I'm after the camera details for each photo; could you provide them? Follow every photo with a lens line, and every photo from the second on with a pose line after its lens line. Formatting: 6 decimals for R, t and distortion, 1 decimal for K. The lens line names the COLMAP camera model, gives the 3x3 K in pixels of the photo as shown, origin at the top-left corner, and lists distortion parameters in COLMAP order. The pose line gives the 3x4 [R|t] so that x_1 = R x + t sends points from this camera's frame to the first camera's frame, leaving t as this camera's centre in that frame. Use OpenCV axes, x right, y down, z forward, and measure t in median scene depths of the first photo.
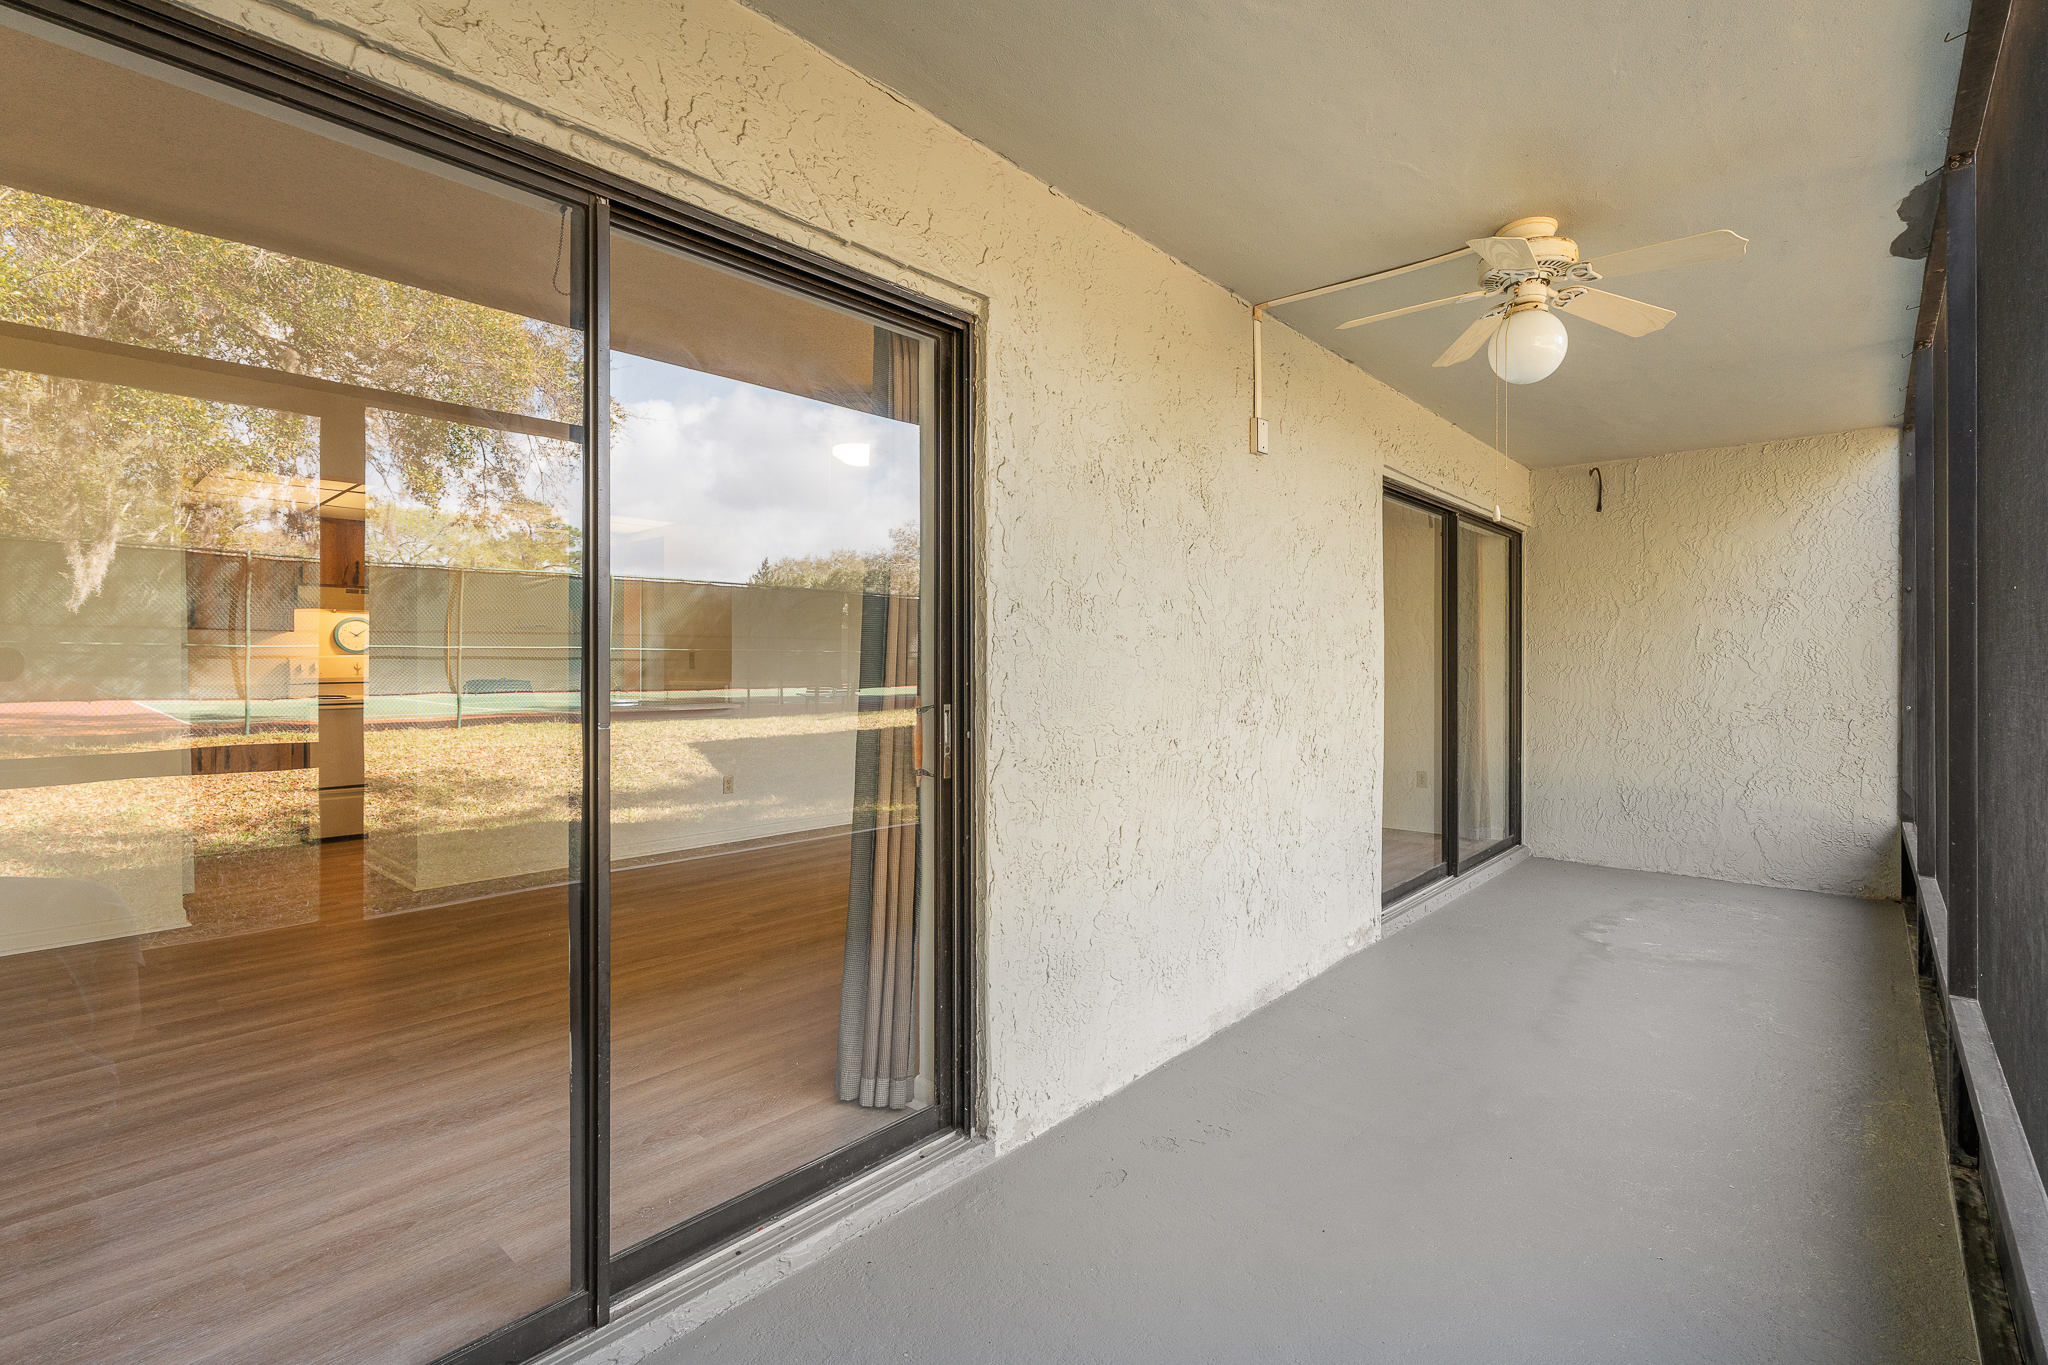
lens RADIAL K [[922.5, 0, 1024.7], [0, 922.5, 675.8], [0, 0, 1]] dist [-0.004145, 0.000496]
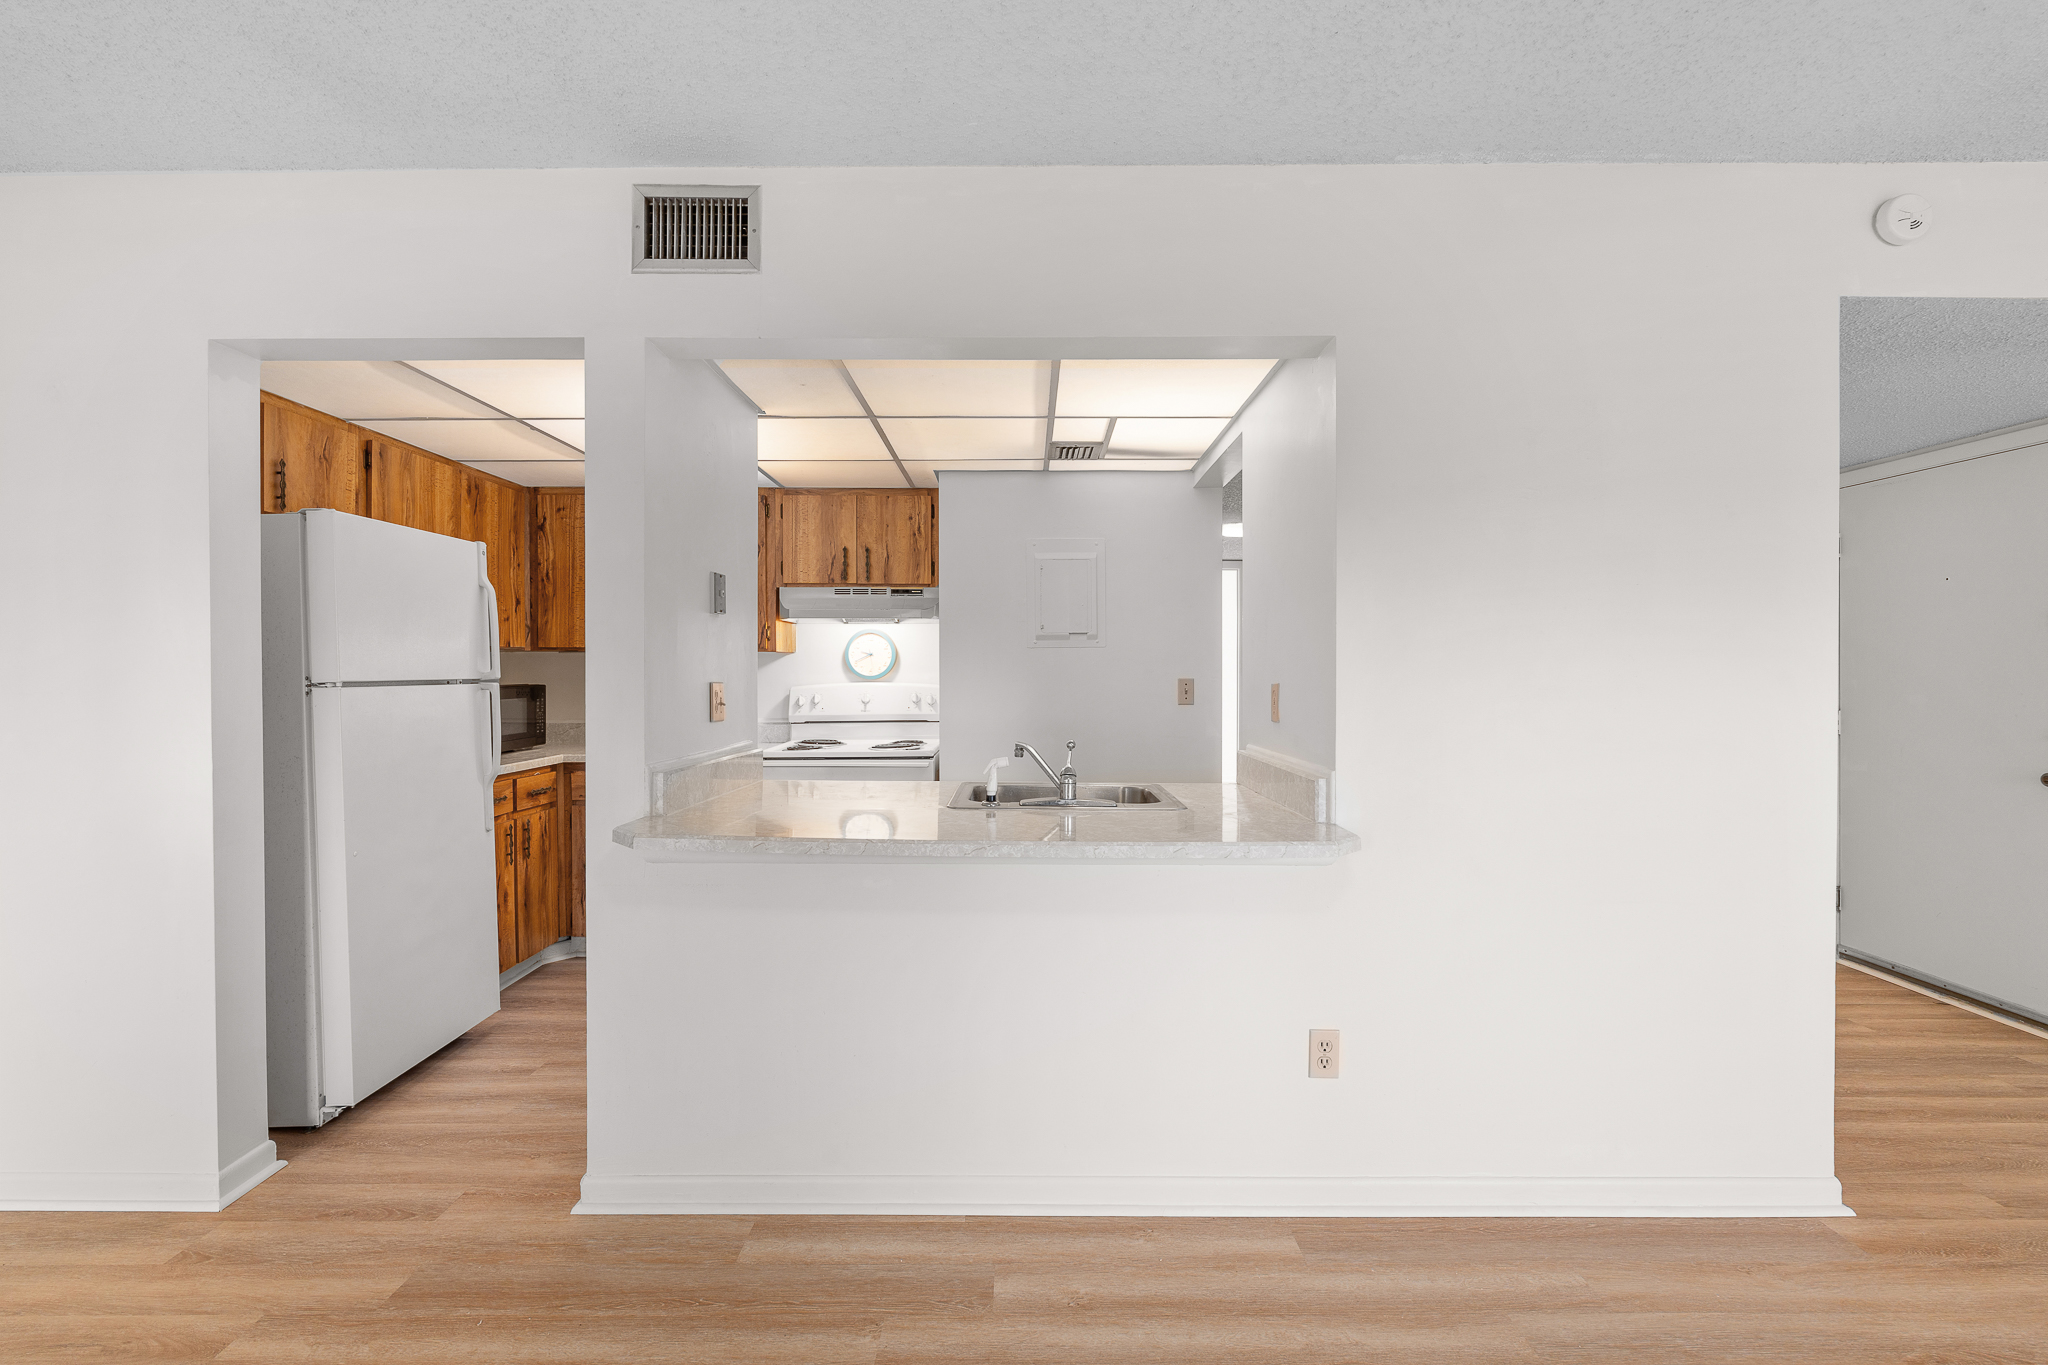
lens RADIAL K [[916.7, 0, 1022.5], [0, 916.7, 679.3], [0, 0, 1]] dist [-0.004163, 0.000350]
pose [[0.670048, 0.005019, -0.742301, -0.246602], [-0.006521, 0.999978, 0.000875, -0.052950], [0.742289, 0.004254, 0.670066, 1.235640]]
